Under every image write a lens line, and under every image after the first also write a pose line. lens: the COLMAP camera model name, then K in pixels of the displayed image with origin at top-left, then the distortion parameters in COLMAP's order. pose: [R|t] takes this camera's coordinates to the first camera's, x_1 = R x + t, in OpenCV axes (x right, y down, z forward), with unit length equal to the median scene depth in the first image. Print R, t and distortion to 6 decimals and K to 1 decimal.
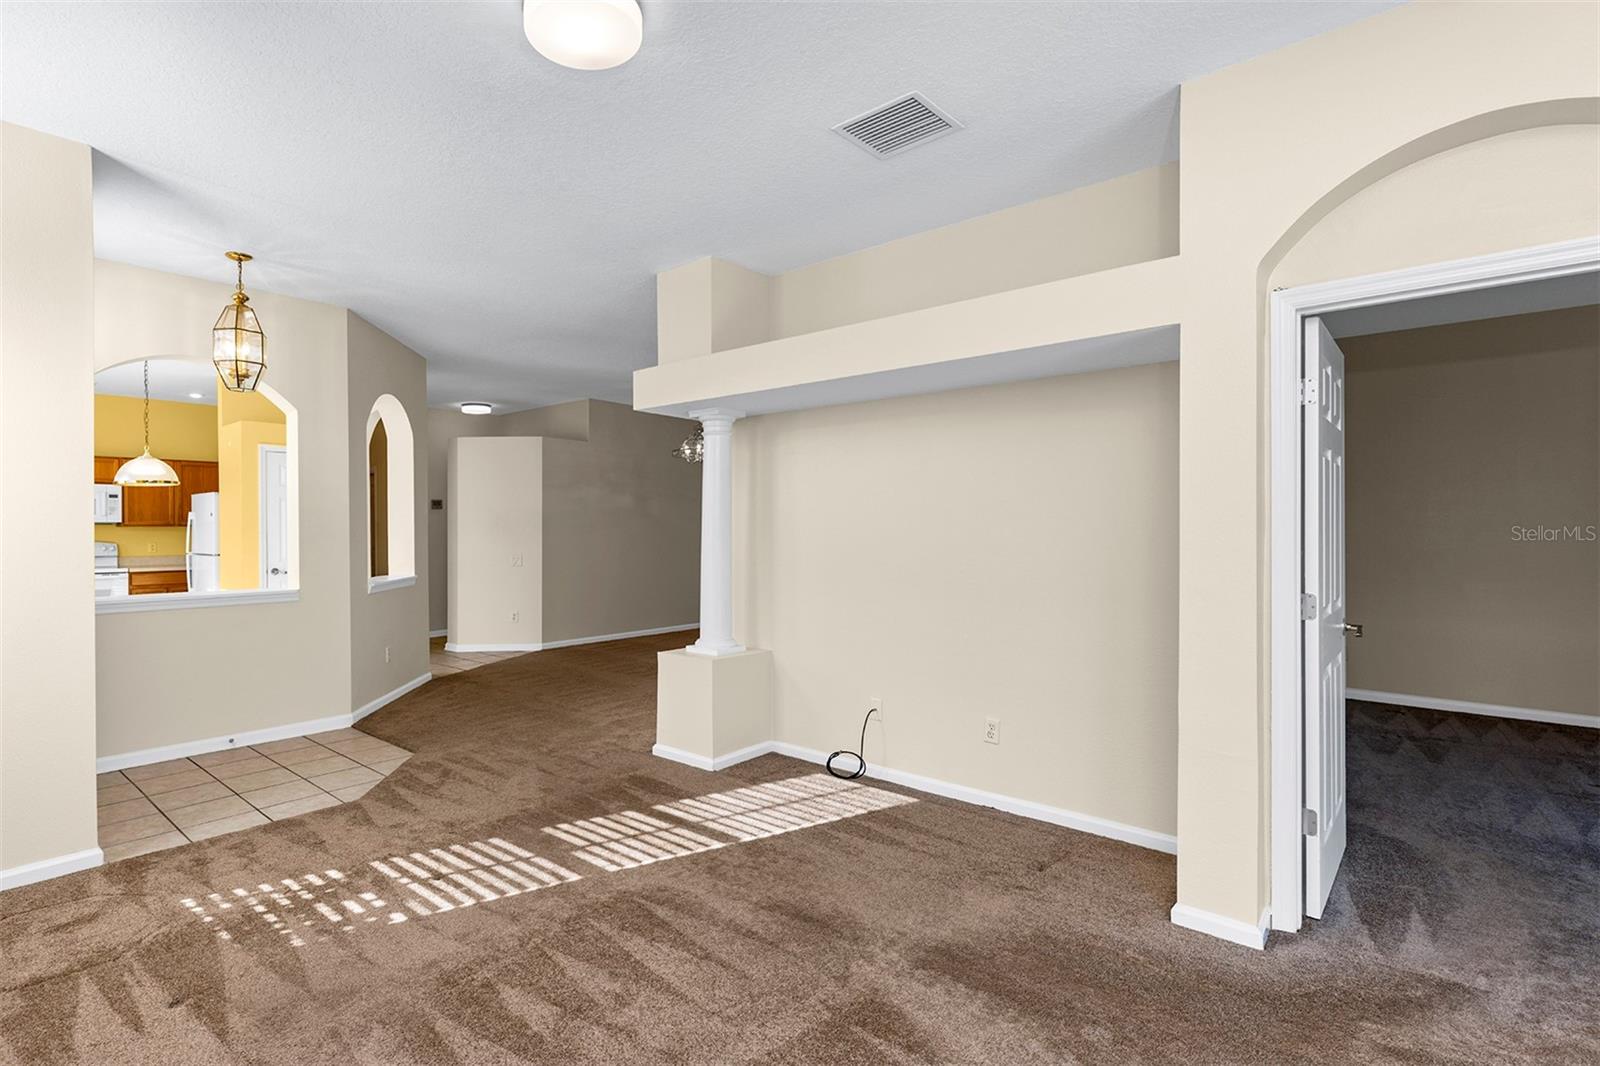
lens RADIAL K [[756.8, 0, 739.7], [0, 756.8, 532.7], [0, 0, 1]] dist [0.000447, 0.000728]
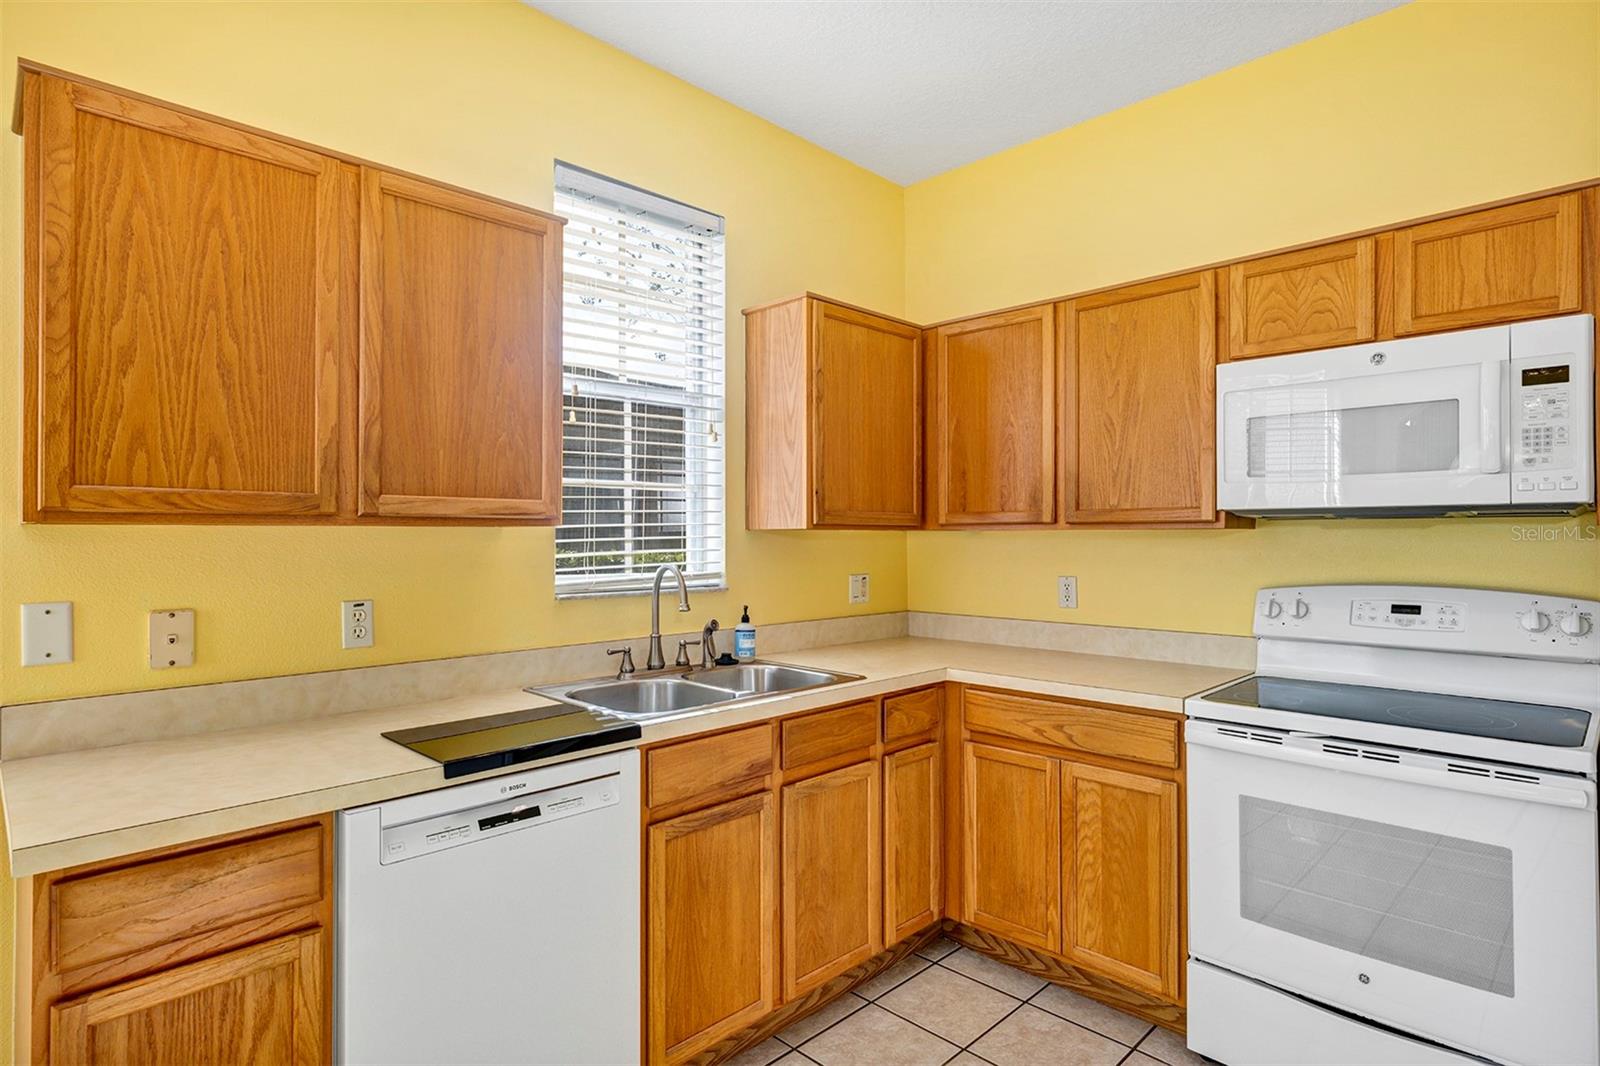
lens RADIAL K [[851.8, 0, 796.7], [0, 851.8, 531.3], [0, 0, 1]] dist [-0.002082, -0.000328]
pose [[-0.060110, -0.004432, -0.998182, -1.620413], [-0.009206, 0.999950, -0.003885, -0.008647], [0.998149, 0.008956, -0.060147, 2.249475]]
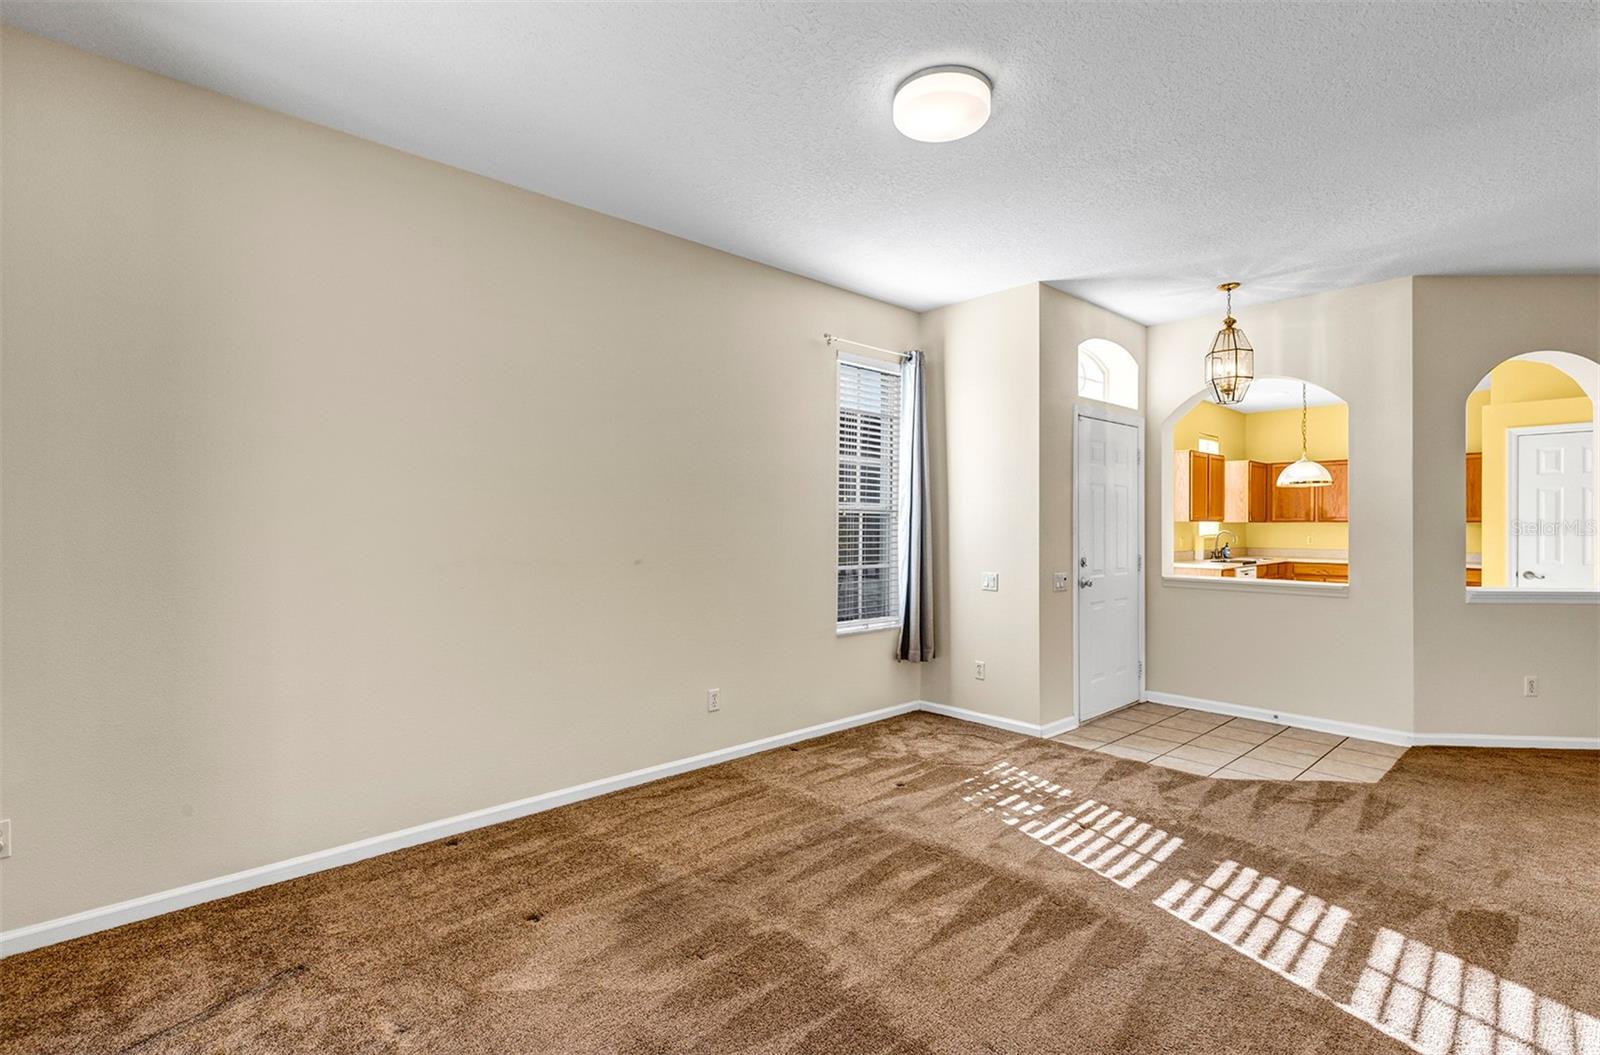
lens RADIAL K [[740.4, 0, 801.9], [0, 740.4, 523.0], [0, 0, 1]] dist [0.002043, 0.000451]
pose [[-0.071836, 0.004128, -0.997408, 0.659502], [-0.012039, 0.999915, 0.005006, -0.004538], [0.997344, 0.012367, -0.071780, 0.569519]]
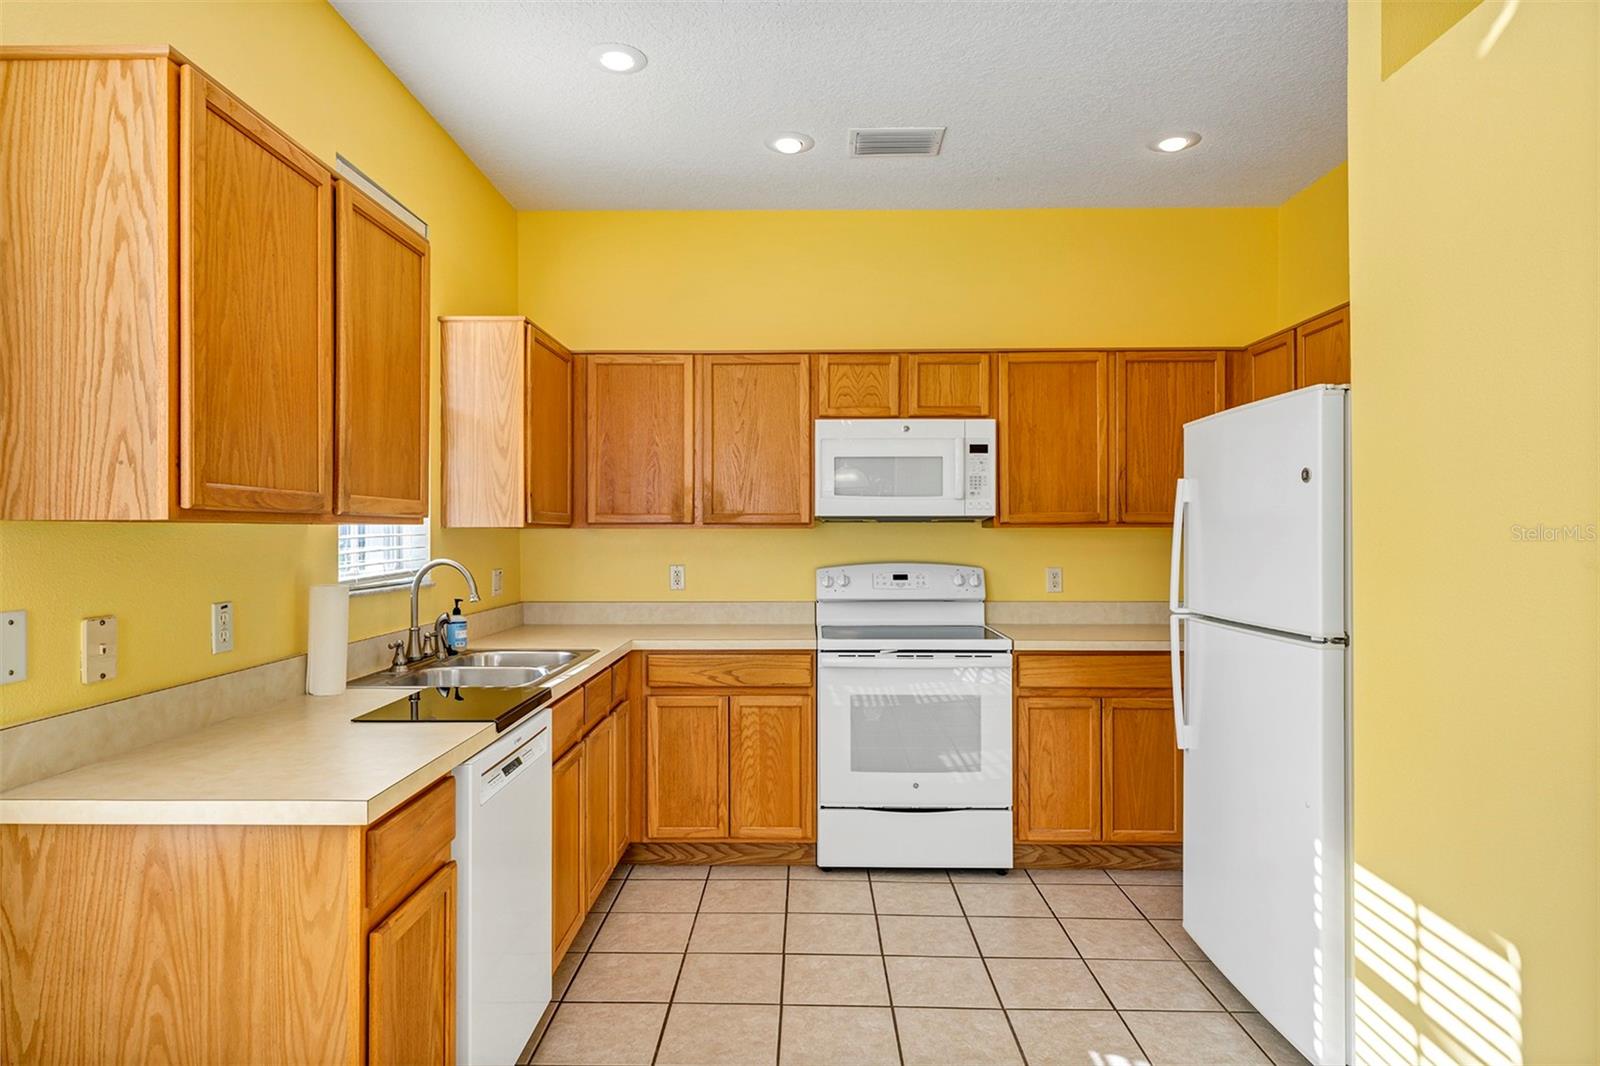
lens RADIAL K [[985.3, 0, 799.1], [0, 985.3, 530.3], [0, 0, 1]] dist [0.009599, 0.001263]
pose [[0.670938, -0.000745, -0.741513, -1.420889], [-0.007585, 0.999940, -0.007868, -0.003981], [0.741474, 0.010903, 0.670893, 1.637614]]
